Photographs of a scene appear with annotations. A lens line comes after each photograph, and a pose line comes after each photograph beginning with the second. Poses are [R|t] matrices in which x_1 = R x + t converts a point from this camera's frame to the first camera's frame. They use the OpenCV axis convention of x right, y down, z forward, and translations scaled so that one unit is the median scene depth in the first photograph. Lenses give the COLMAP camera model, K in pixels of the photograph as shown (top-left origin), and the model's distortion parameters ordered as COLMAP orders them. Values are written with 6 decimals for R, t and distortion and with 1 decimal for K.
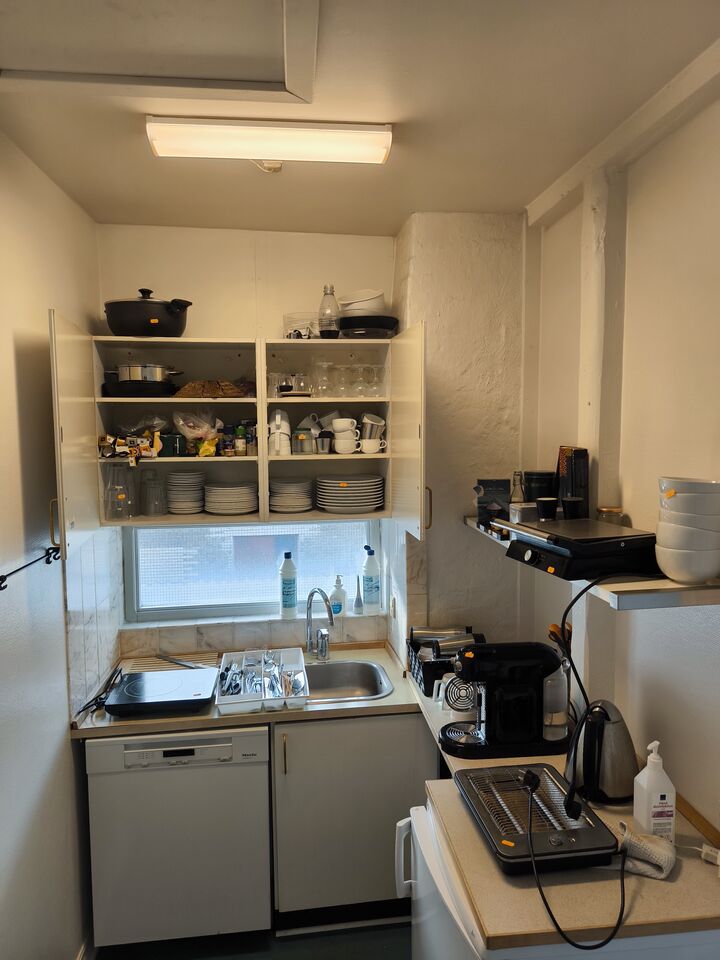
lens RADIAL K [[680.2, 0, 363.5], [0, 680.2, 481.6], [0, 0, 1]] dist [0.030989, -0.030118]
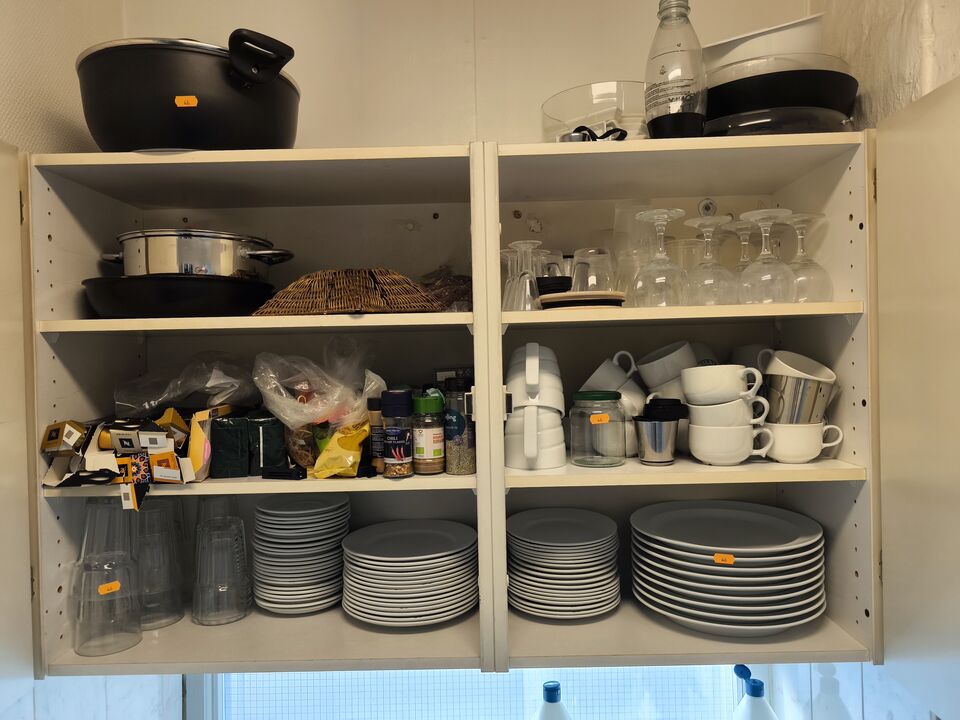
lens RADIAL K [[680.2, 0, 481.5], [0, 680.2, 363.7], [0, 0, 1]] dist [0.030989, -0.030118]
pose [[0.985846, -0.010678, -0.167315, -0.092478], [0.000293, 0.998078, -0.061973, -0.073175], [0.167655, 0.061047, 0.983954, 0.646506]]
